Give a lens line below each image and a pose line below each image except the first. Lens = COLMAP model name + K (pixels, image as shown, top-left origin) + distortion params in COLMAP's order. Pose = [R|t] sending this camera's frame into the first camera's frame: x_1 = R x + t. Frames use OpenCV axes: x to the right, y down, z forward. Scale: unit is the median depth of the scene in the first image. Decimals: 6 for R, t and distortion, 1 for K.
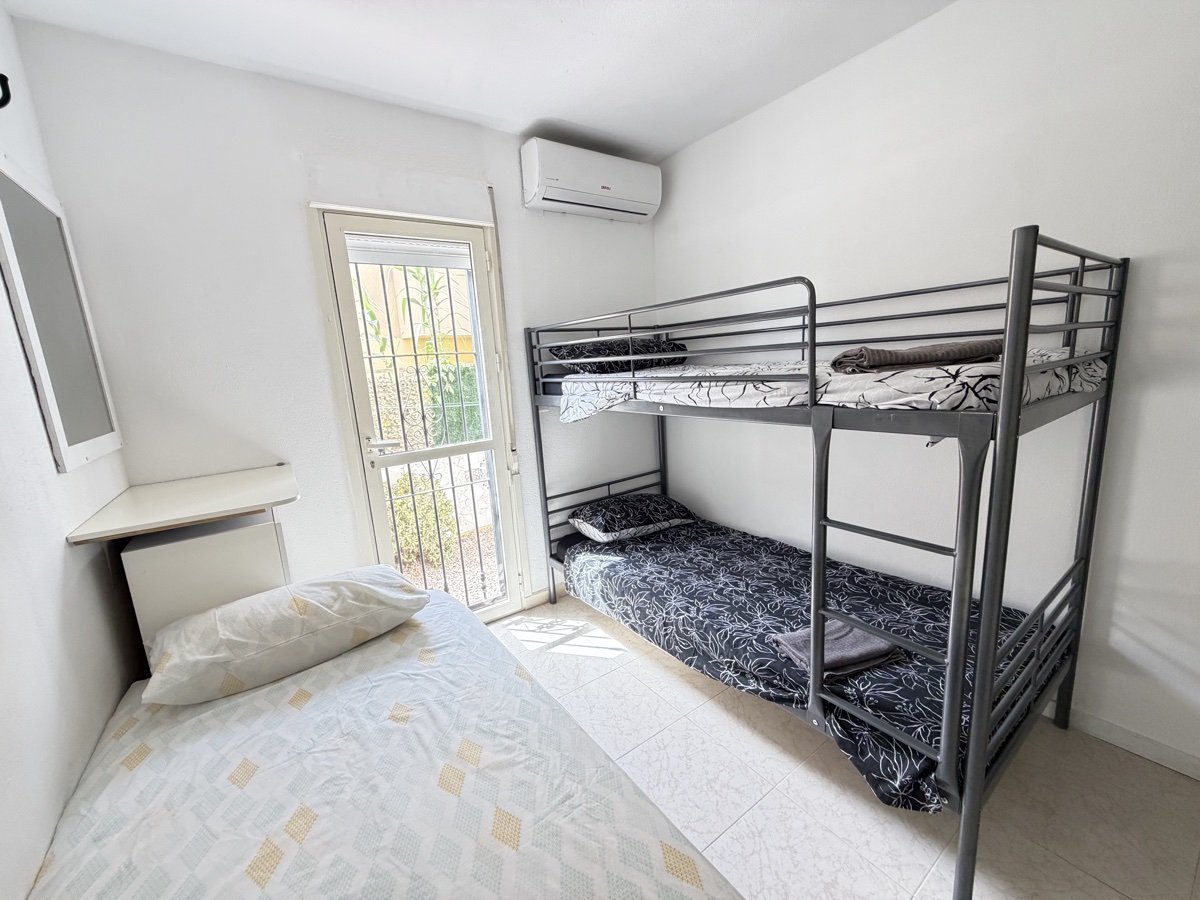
lens RADIAL K [[478.6, 0, 598.1], [0, 478.6, 451.2], [0, 0, 1]] dist [0.000471, -0.000074]
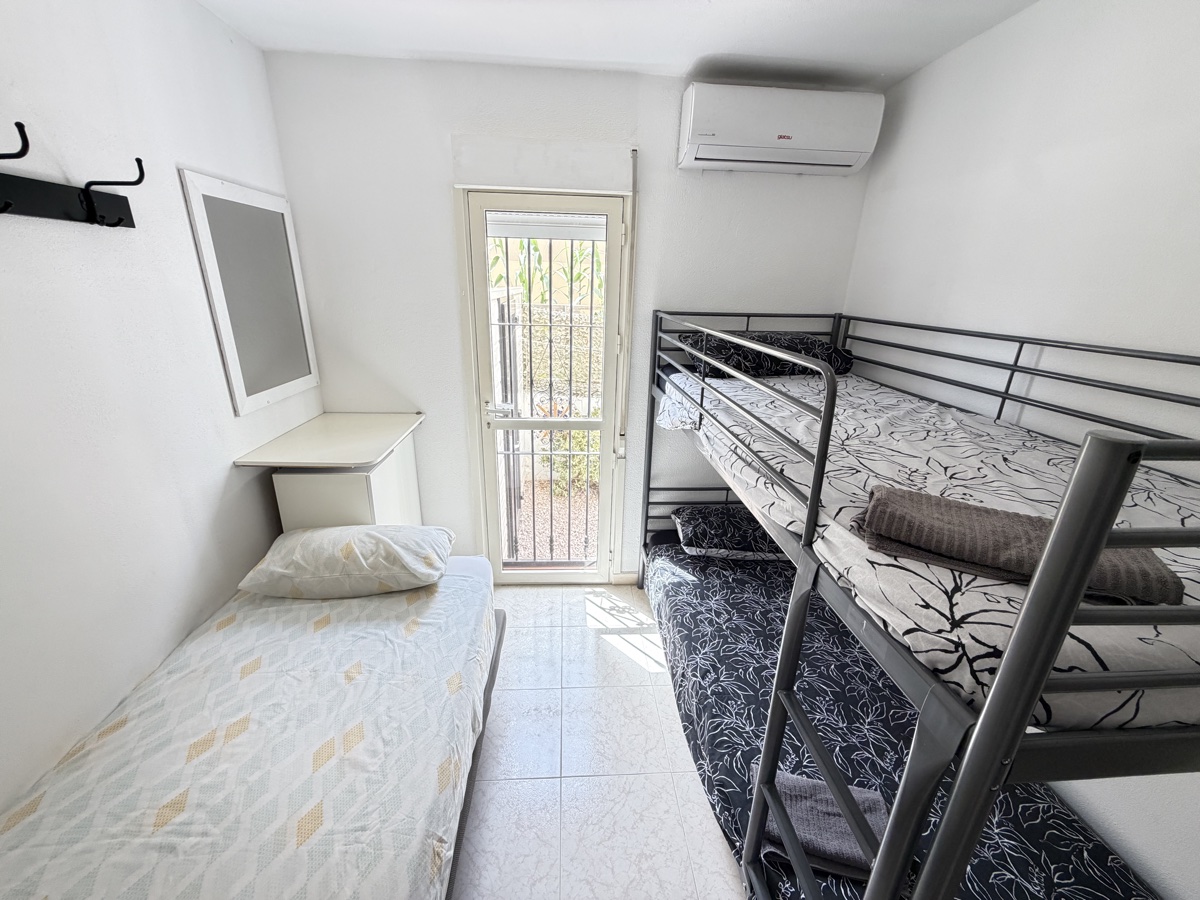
lens RADIAL K [[478.6, 0, 598.1], [0, 478.6, 451.2], [0, 0, 1]] dist [0.000471, -0.000074]
pose [[0.850871, 0.252973, -0.460459, 0.277427], [-0.175942, 0.963038, 0.203968, -0.185155], [0.495038, -0.092536, 0.863930, 0.146282]]
